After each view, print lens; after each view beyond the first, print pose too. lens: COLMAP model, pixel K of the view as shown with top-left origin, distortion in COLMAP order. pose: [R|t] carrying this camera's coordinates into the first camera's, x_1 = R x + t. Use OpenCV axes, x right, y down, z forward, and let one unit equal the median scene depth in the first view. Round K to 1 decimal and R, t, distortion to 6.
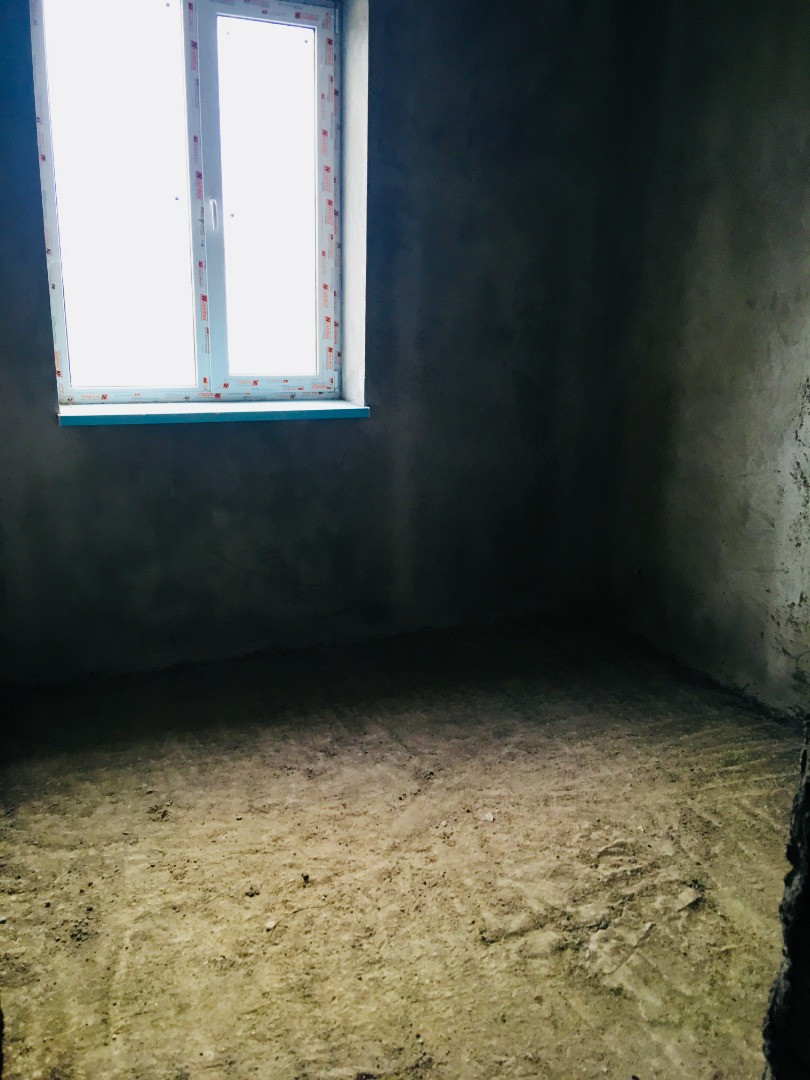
lens RADIAL K [[919.0, 0, 408.6], [0, 919.0, 540.8], [0, 0, 1]] dist [0.087467, -0.112490]
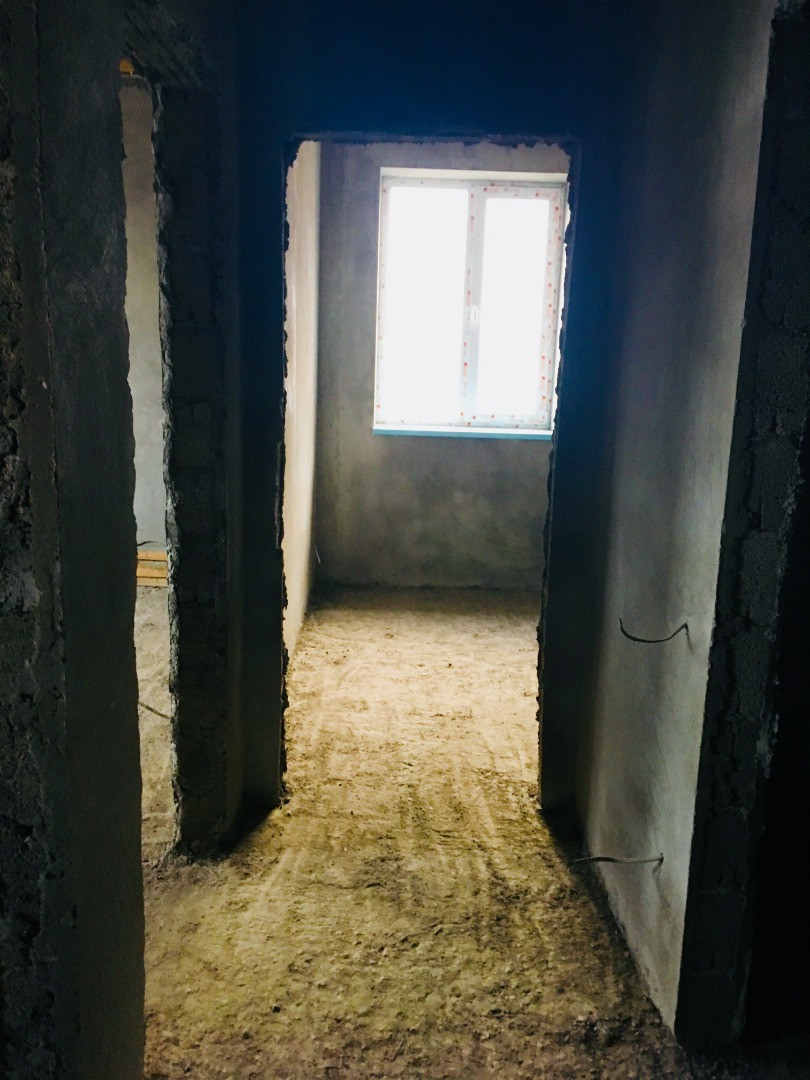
lens RADIAL K [[919.0, 0, 400.9], [0, 919.0, 539.1], [0, 0, 1]] dist [0.087467, -0.112490]
pose [[0.920023, 0.084543, -0.382635, 0.409821], [-0.111201, 0.992635, -0.048055, 0.172361], [0.375754, 0.086761, 0.922649, -0.659880]]
